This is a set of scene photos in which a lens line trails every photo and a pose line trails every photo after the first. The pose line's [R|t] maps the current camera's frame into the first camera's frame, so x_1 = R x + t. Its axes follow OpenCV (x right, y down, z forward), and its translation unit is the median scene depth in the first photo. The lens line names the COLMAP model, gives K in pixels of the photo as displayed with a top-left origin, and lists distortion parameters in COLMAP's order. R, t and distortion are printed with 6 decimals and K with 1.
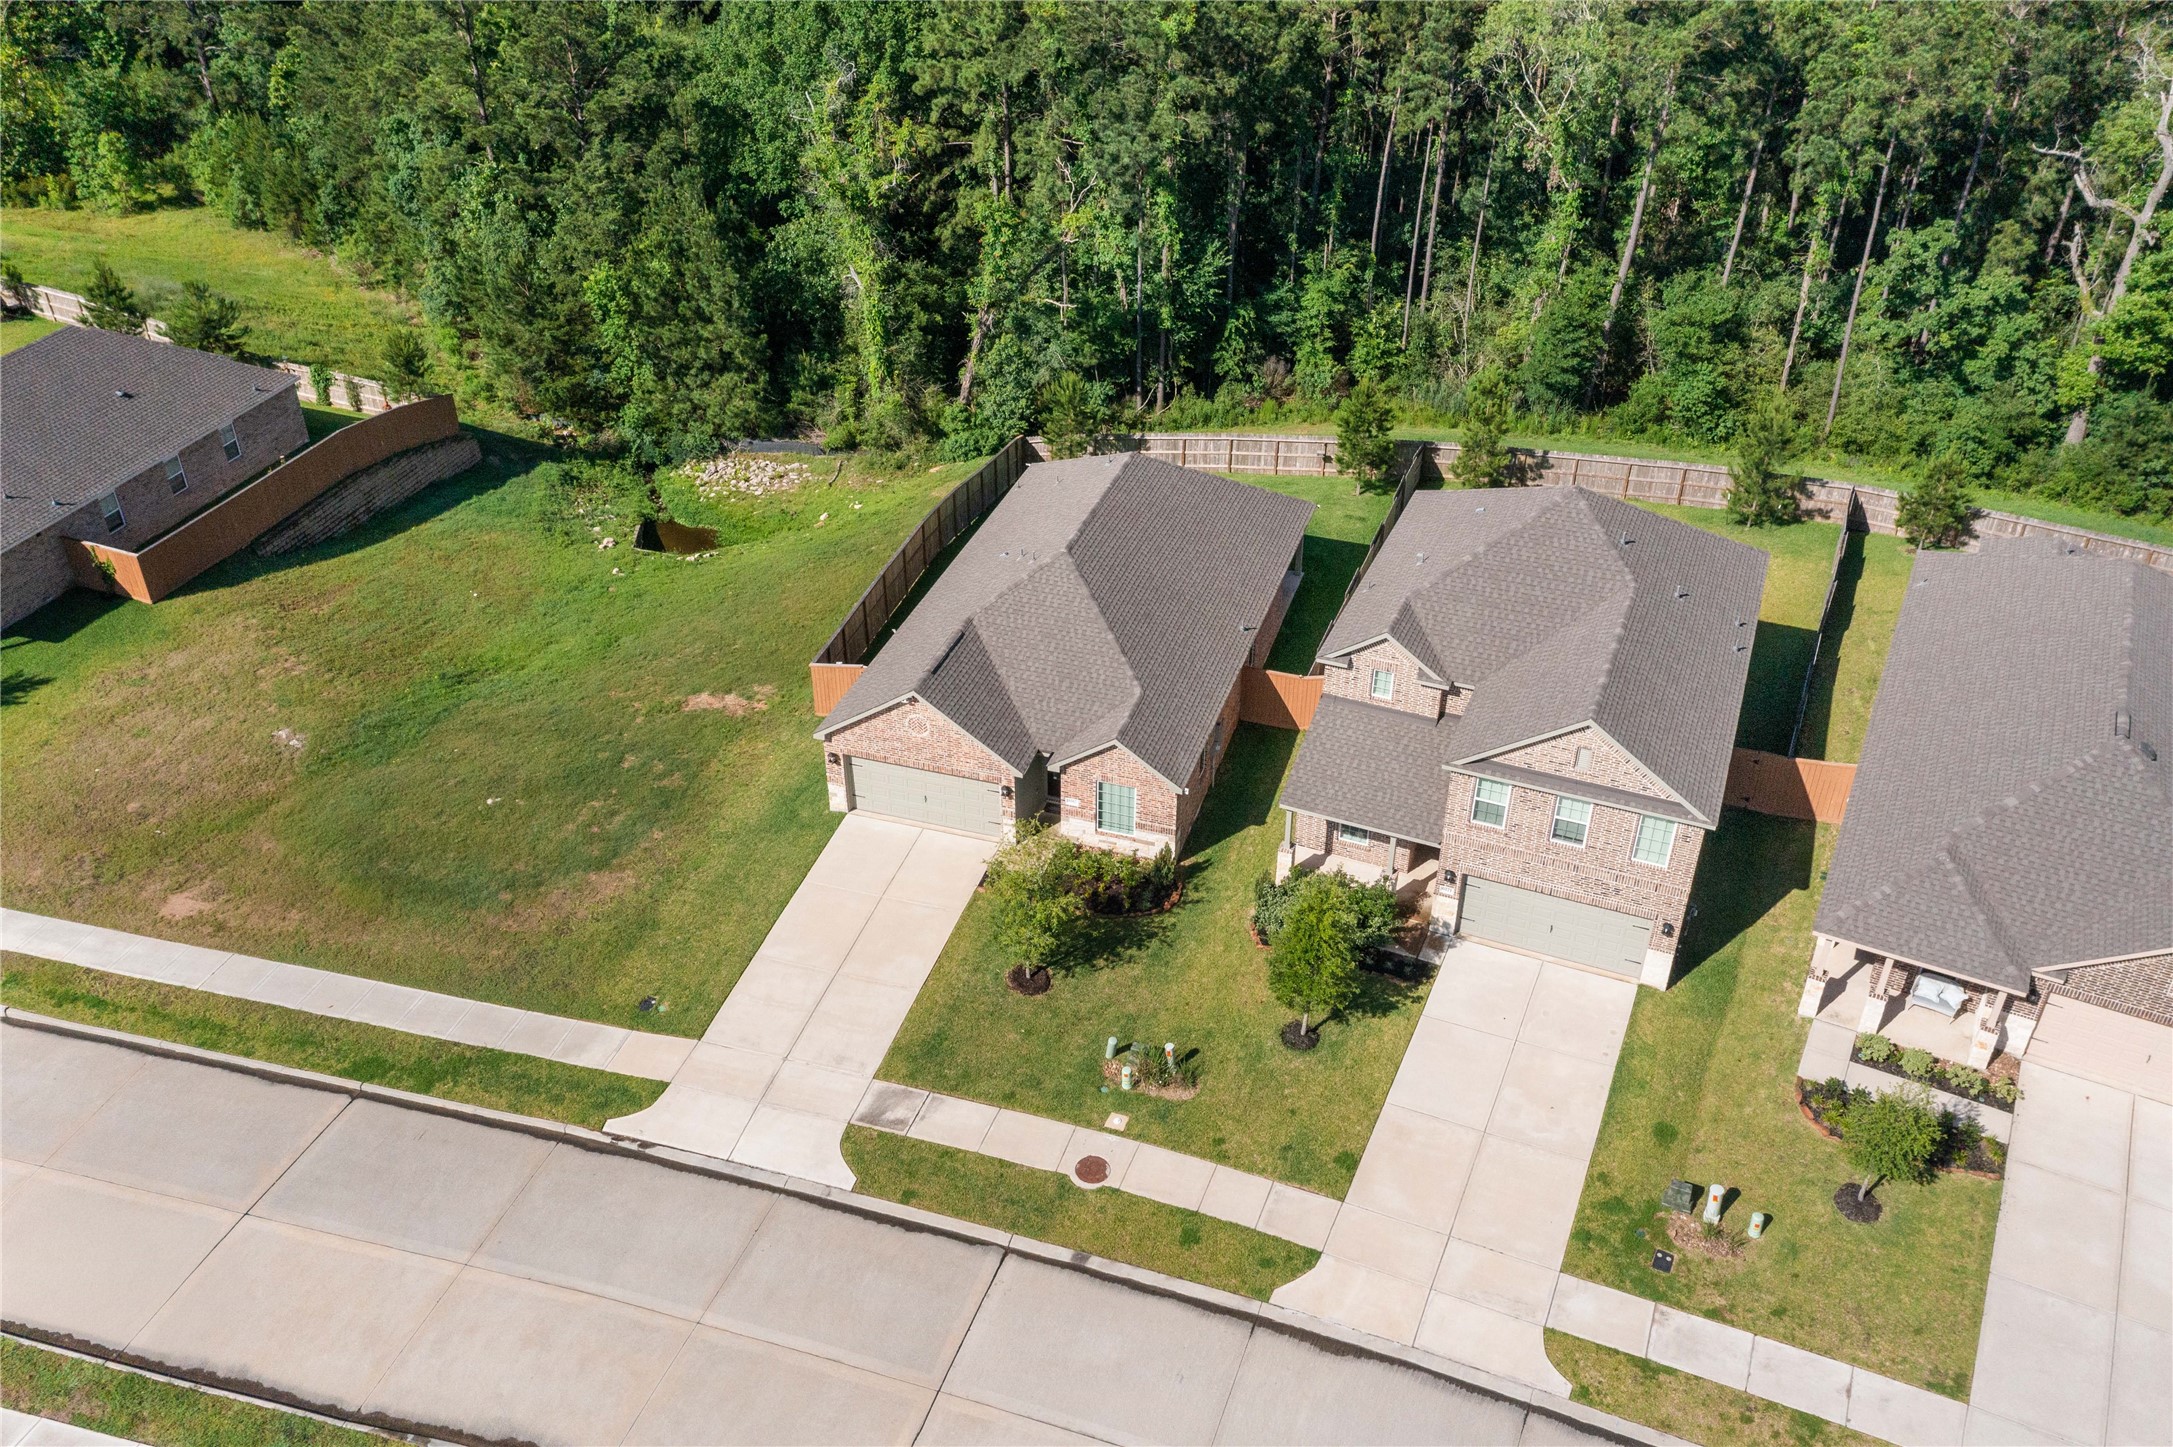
lens RADIAL K [[1744.8, 0, 1086.5], [0, 1744.8, 723.5], [0, 0, 1]] dist [0.011042, 0.015488]
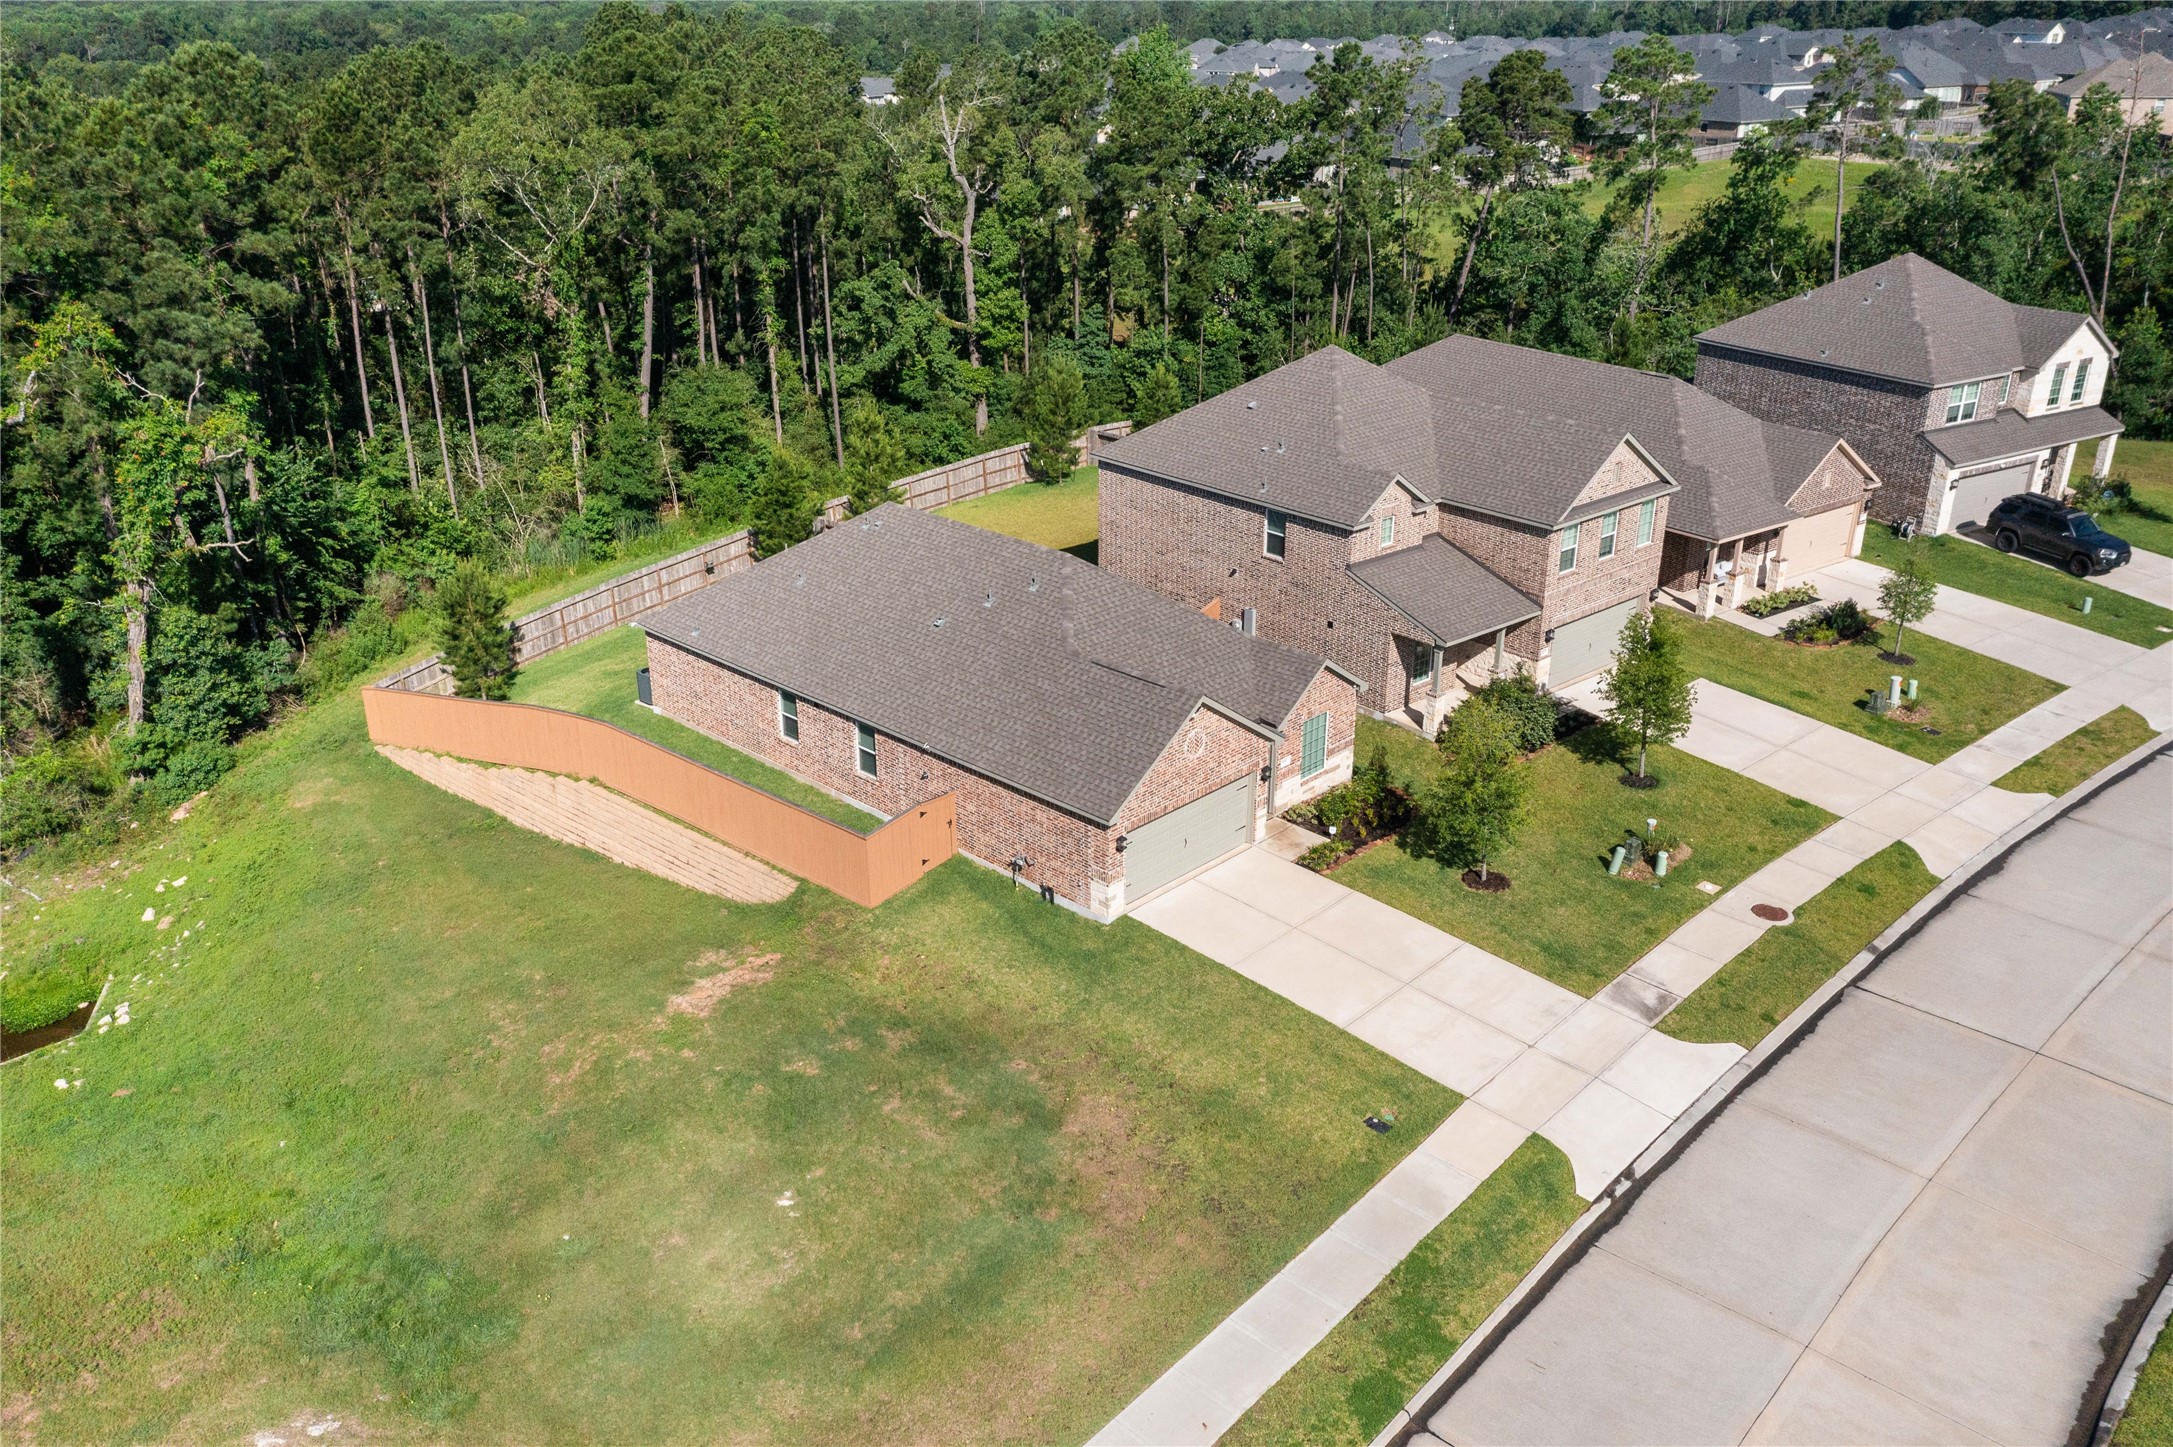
lens RADIAL K [[1744.8, 0, 1086.5], [0, 1744.8, 723.5], [0, 0, 1]] dist [0.011042, 0.015488]
pose [[0.435605, -0.352210, 0.828370, -0.592939], [0.497408, 0.861188, 0.104597, -0.087908], [-0.750222, 0.366475, 0.550330, 0.422464]]
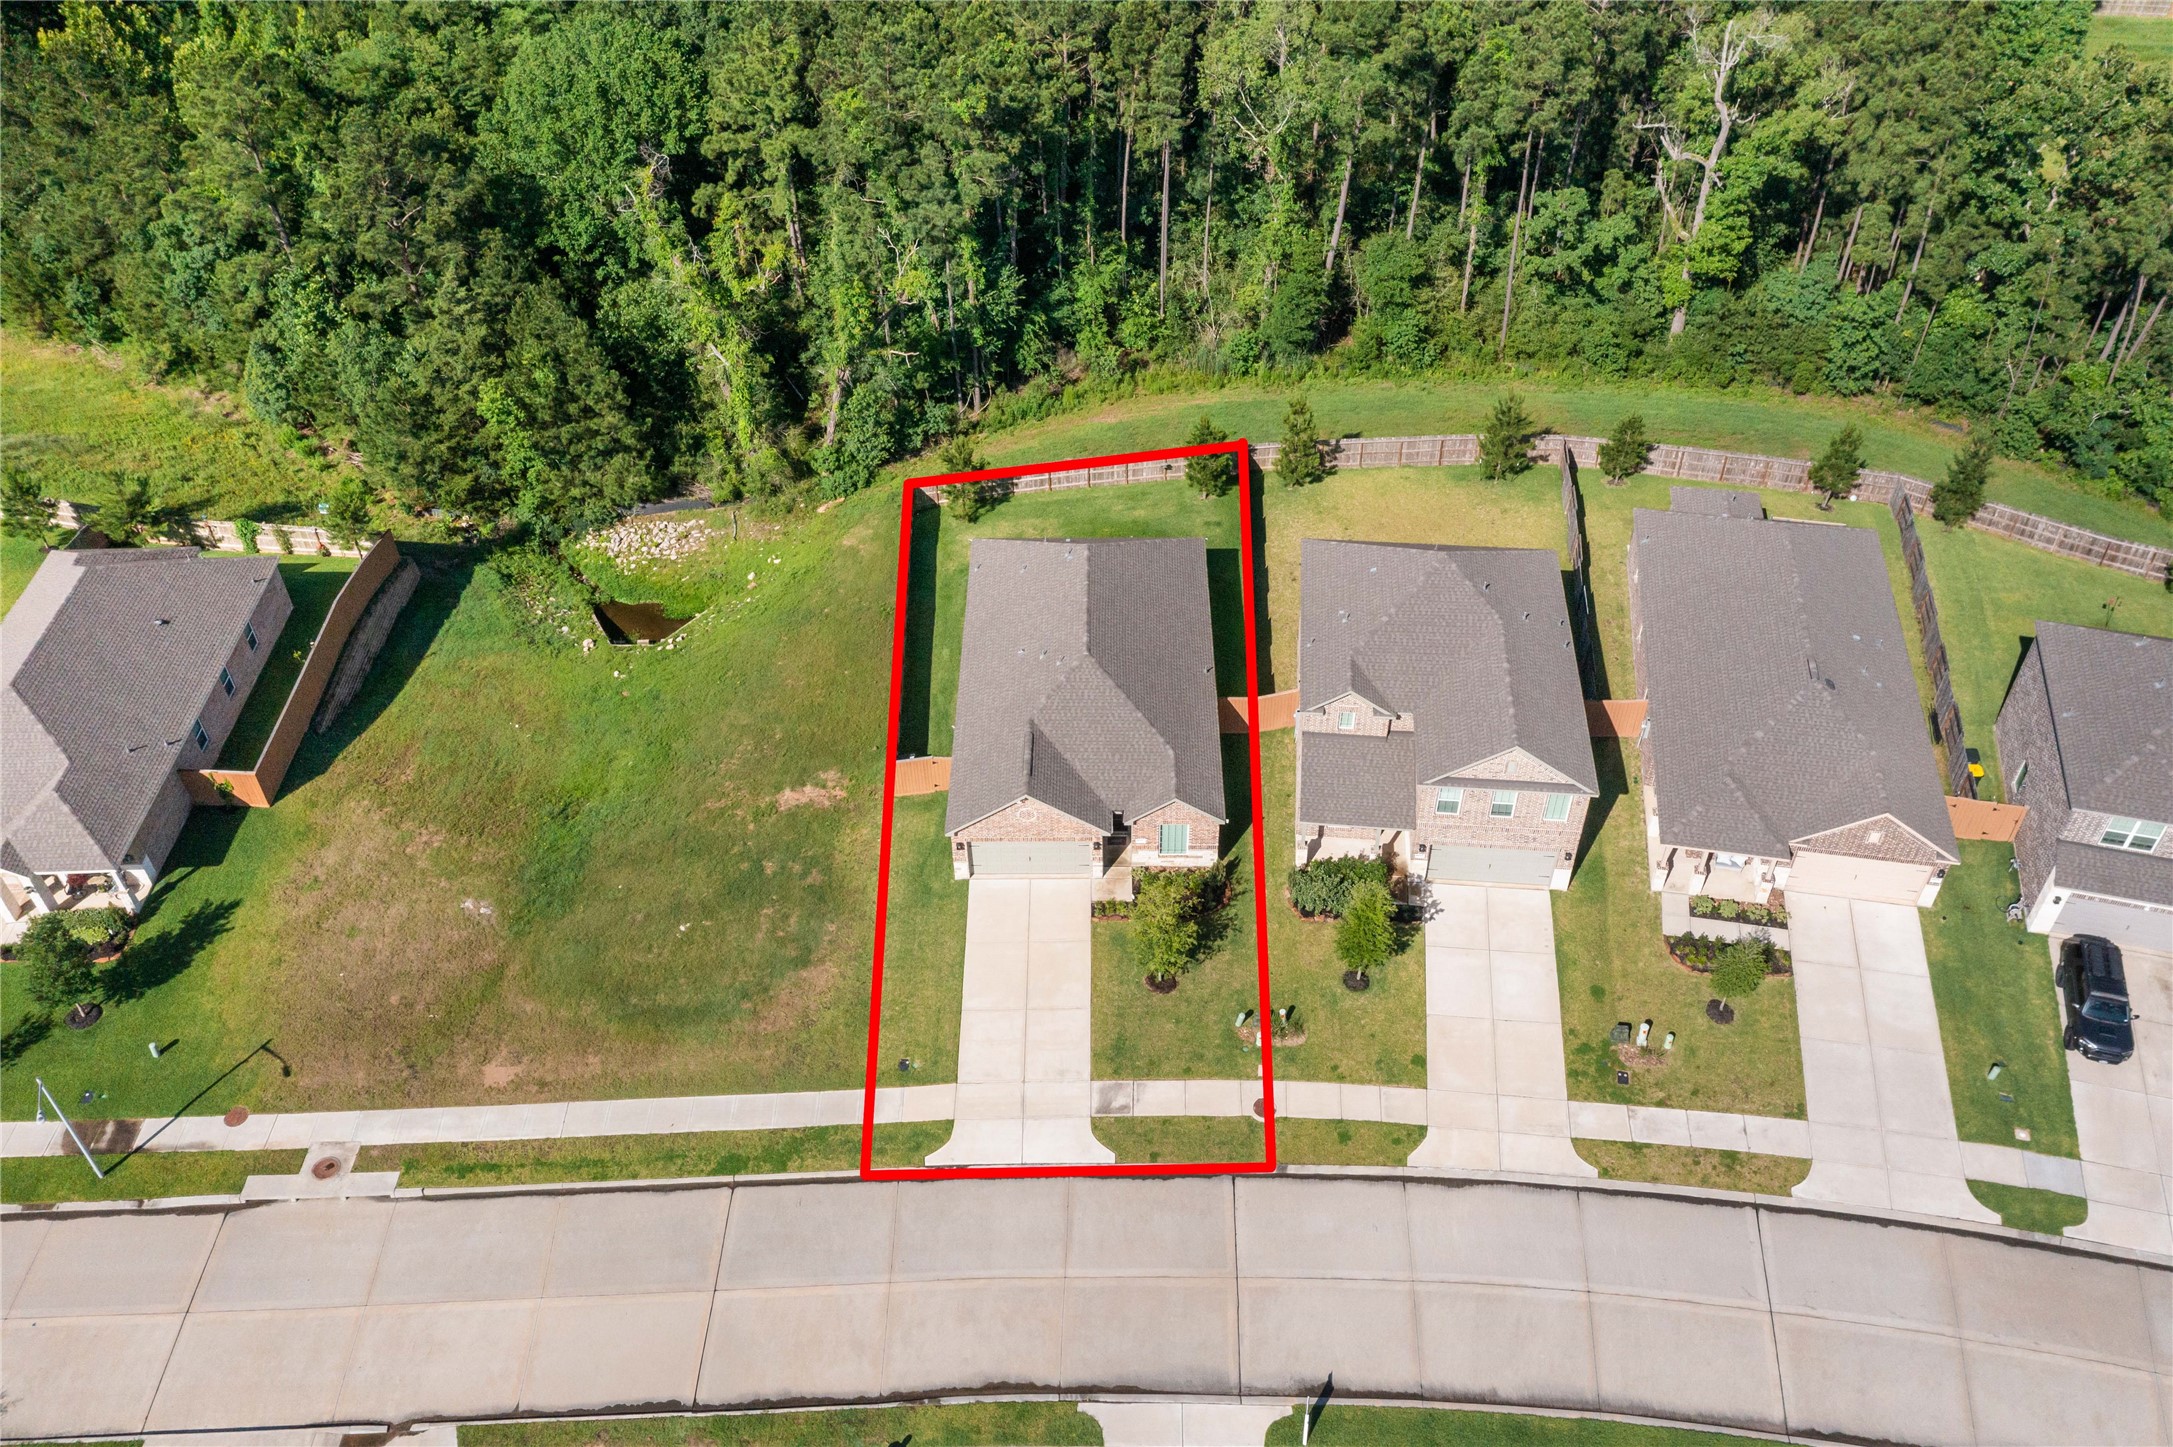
lens RADIAL K [[1744.8, 0, 1086.5], [0, 1744.8, 723.5], [0, 0, 1]] dist [0.011042, 0.015488]
pose [[0.954236, -0.212135, 0.210789, -0.238068], [0.177130, 0.968835, 0.173158, -0.216751], [-0.240953, -0.127896, 0.962073, -0.228870]]
